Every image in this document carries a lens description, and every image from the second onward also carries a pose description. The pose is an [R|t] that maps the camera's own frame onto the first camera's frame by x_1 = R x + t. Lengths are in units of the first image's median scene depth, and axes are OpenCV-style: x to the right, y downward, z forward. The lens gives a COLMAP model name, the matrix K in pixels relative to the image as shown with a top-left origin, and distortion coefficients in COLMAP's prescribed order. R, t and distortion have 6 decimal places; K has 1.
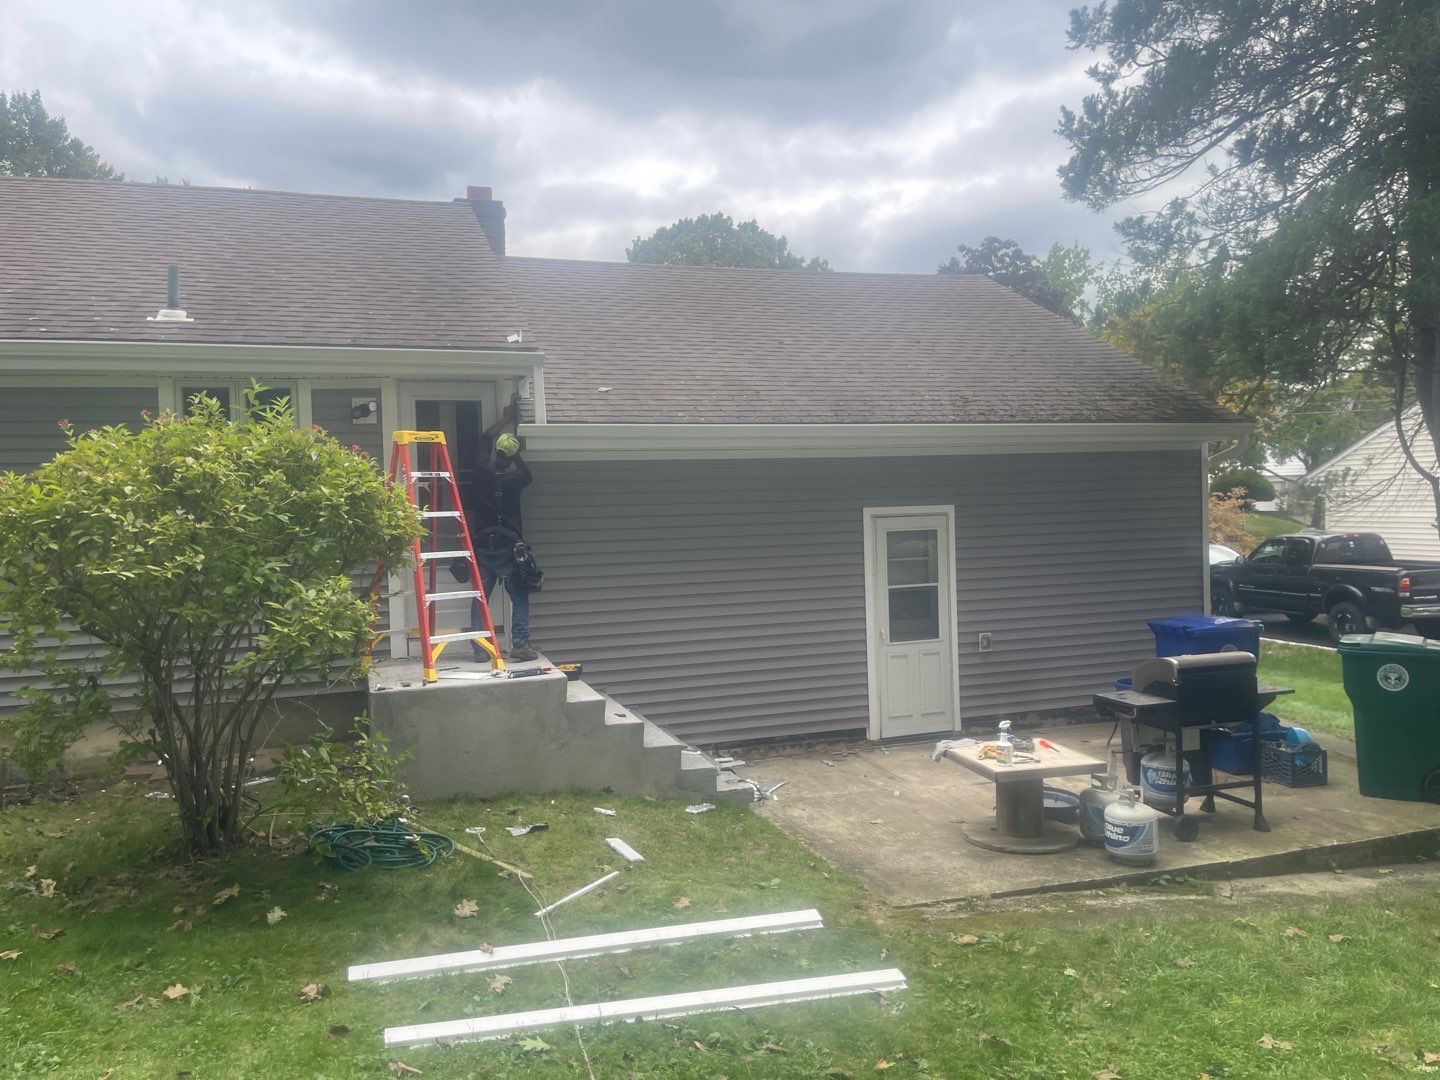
lens RADIAL K [[1127.9, 0, 720.0], [0, 1127.9, 540.0], [0, 0, 1]] dist [0.002244, 0.001309]
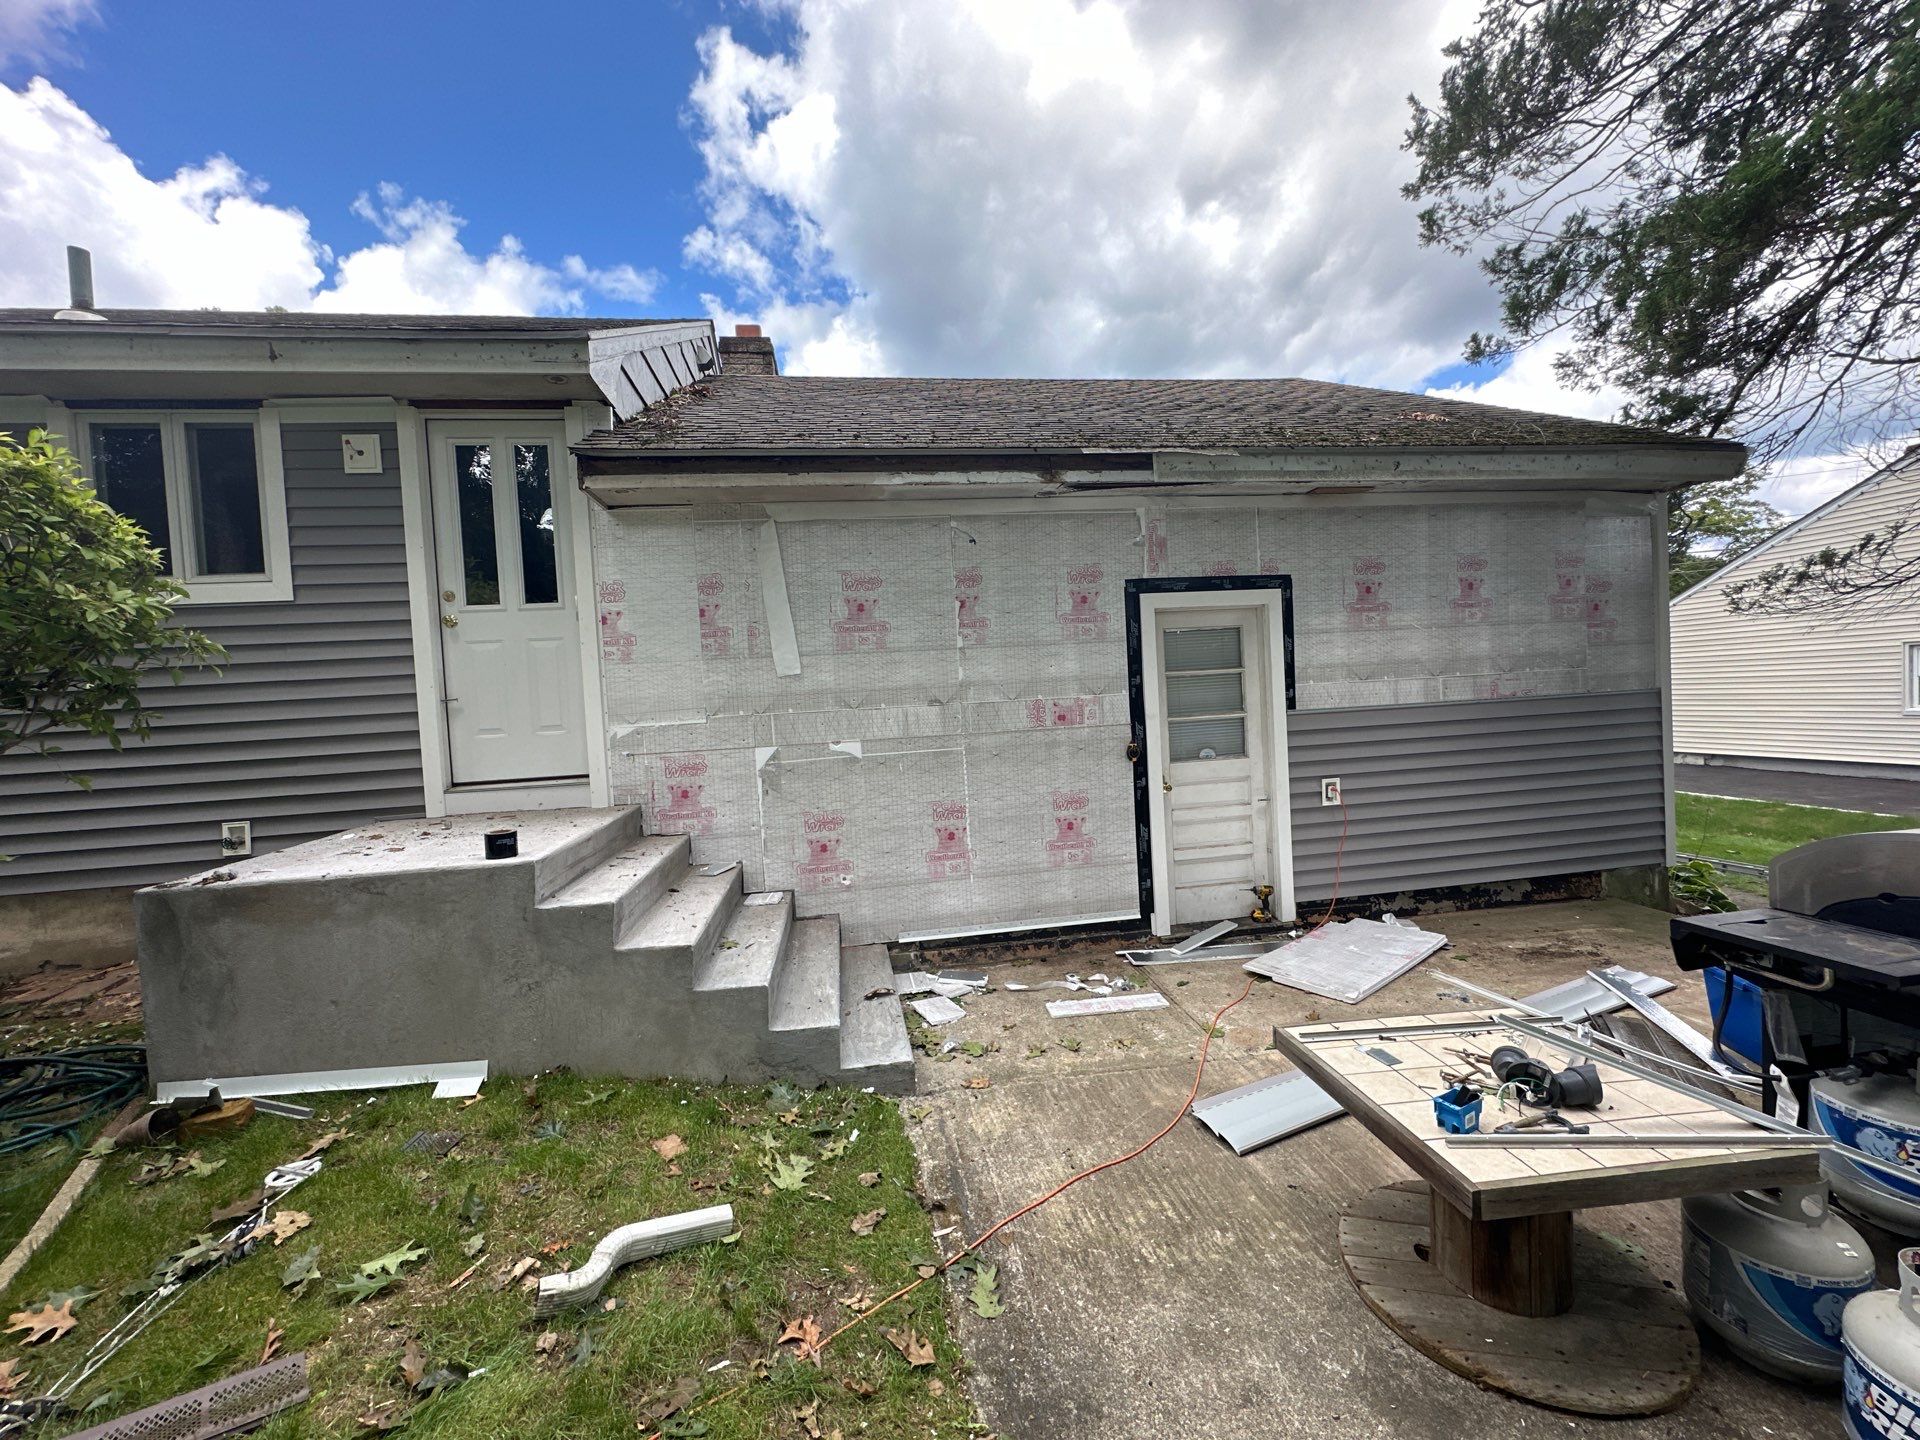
lens RADIAL K [[750.7, 0, 960.0], [0, 750.7, 720.0], [0, 0, 1]] dist [-0.000142, -0.000081]
pose [[0.984093, -0.019982, -0.176526, 0.099519], [0.019573, 0.999800, -0.004057, 0.046641], [0.176572, 0.000537, 0.984288, 0.537100]]
